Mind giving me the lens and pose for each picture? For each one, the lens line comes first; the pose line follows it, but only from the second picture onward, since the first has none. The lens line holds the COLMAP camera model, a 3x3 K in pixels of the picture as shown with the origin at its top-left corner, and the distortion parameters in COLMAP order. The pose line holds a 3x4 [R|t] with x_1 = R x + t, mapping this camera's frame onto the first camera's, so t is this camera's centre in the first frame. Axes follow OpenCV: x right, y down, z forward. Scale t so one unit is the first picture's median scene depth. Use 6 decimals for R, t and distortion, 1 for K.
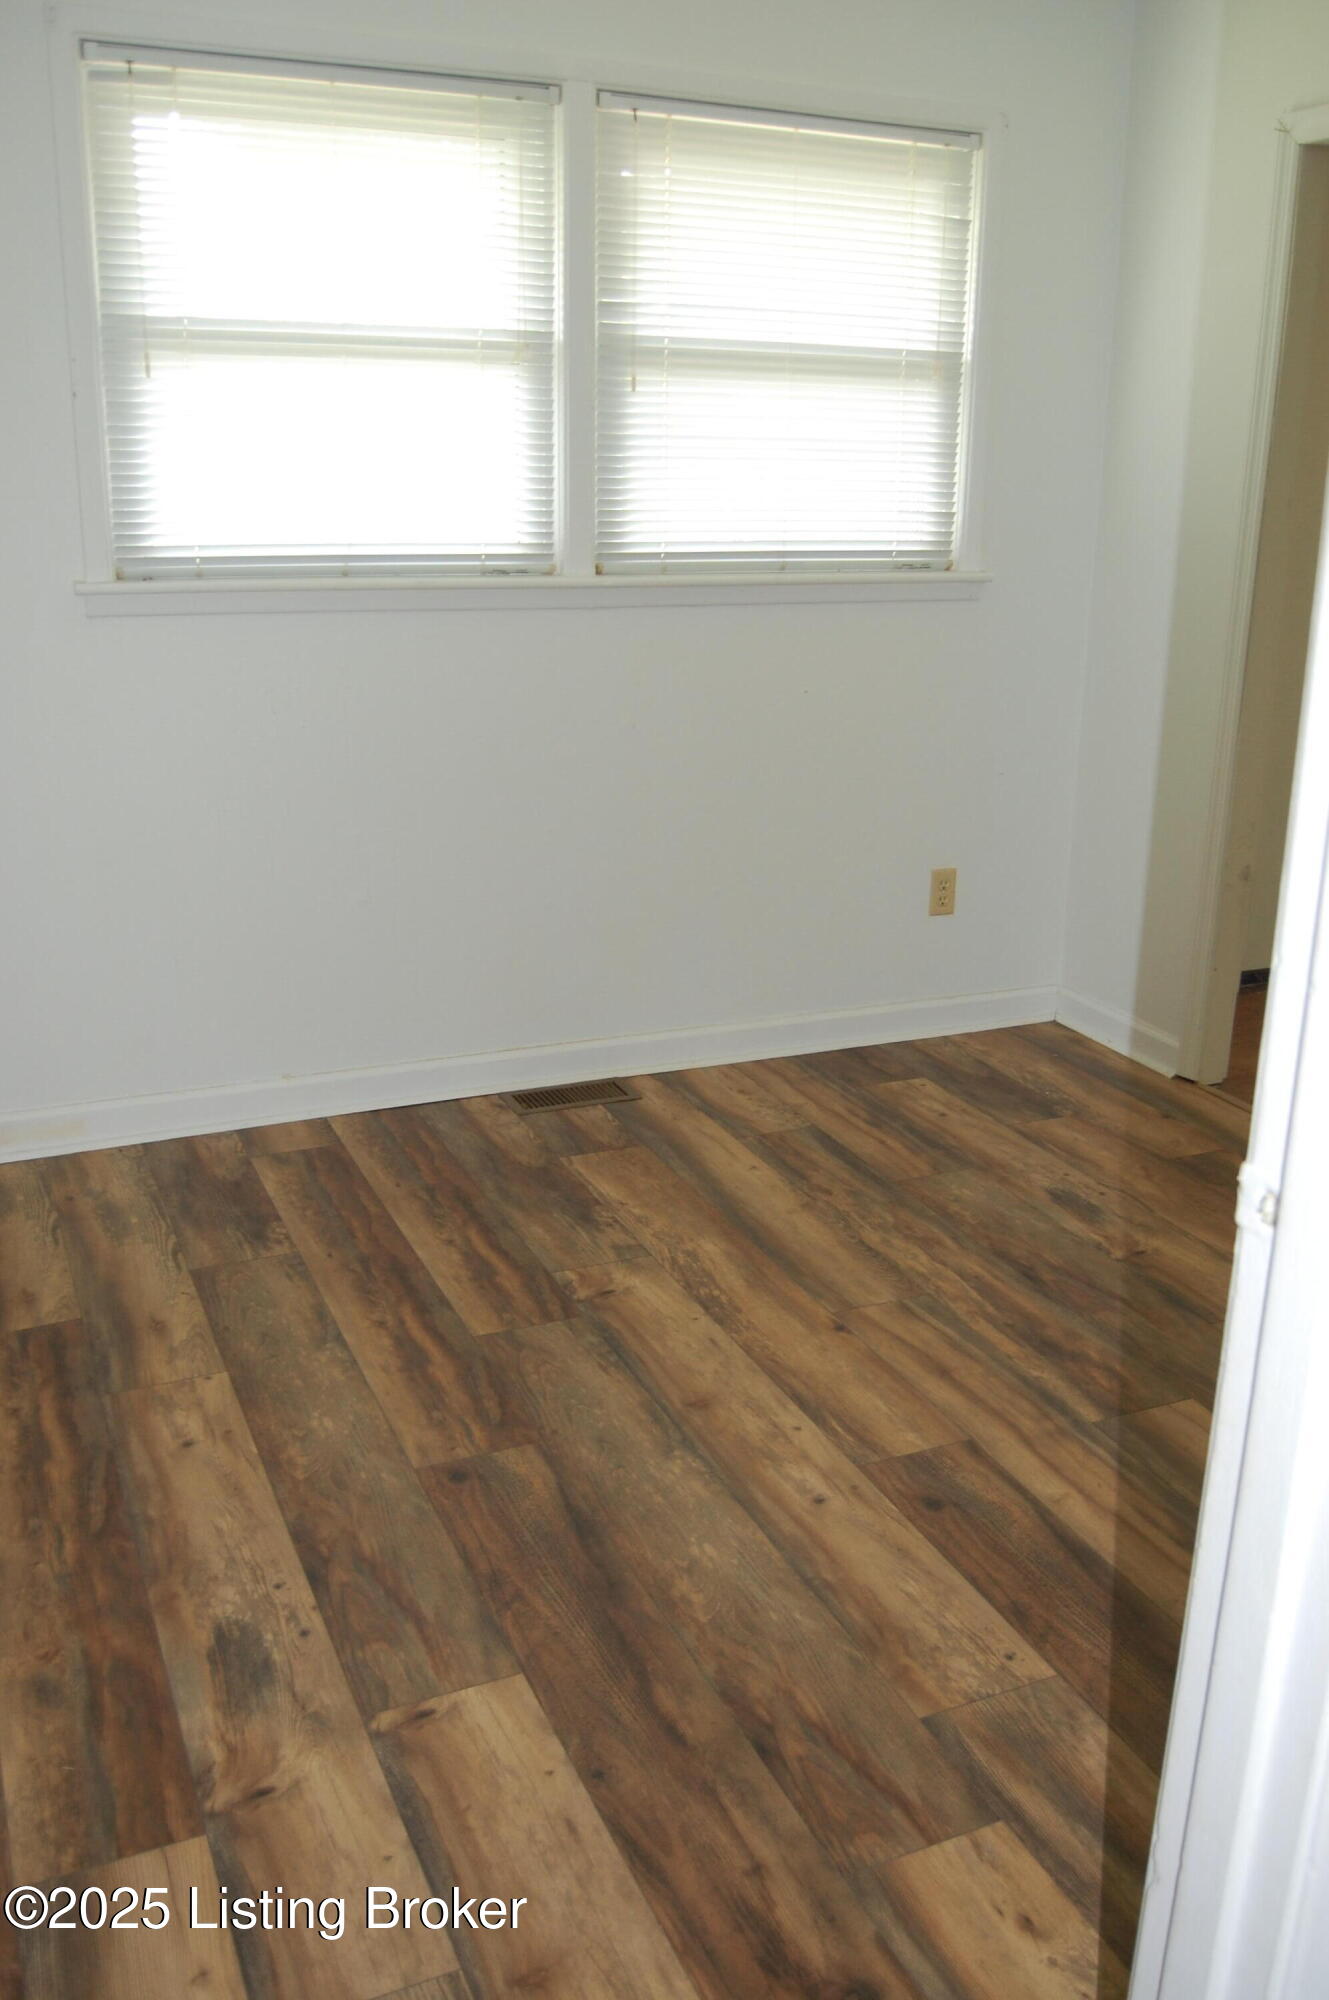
lens RADIAL K [[1698.9, 0, 664.5], [0, 1698.9, 1000.0], [0, 0, 1]] dist [-0.079522, -0.002830]
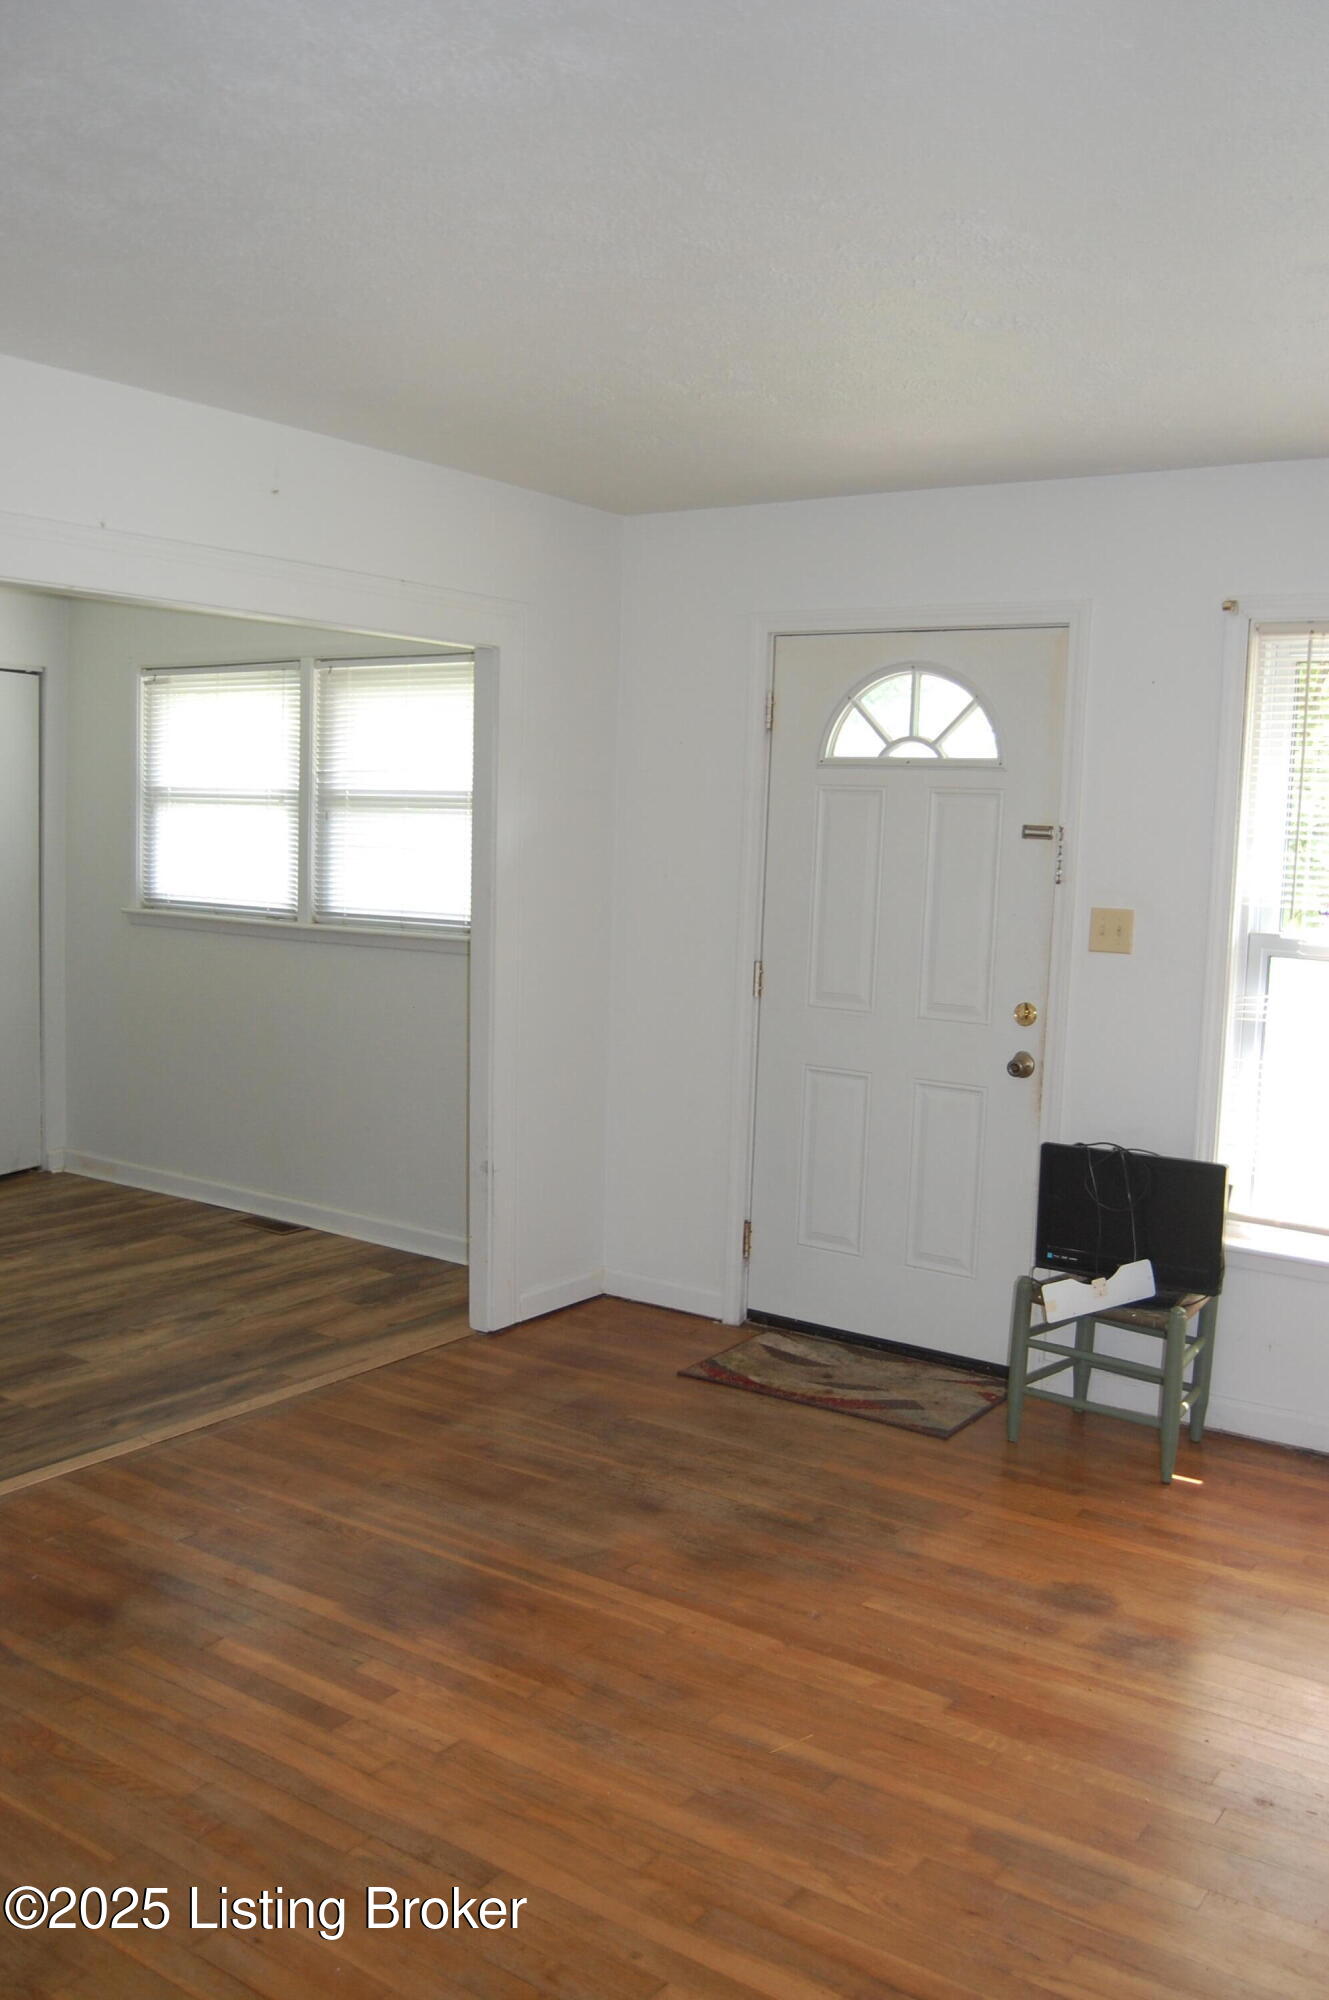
lens RADIAL K [[1698.9, 0, 664.5], [0, 1698.9, 1000.0], [0, 0, 1]] dist [-0.079522, -0.002830]
pose [[0.520688, 0.090709, -0.848915, 1.653620], [-0.273326, 0.959716, -0.065098, -0.165443], [0.808812, 0.265926, 0.524506, 0.414288]]
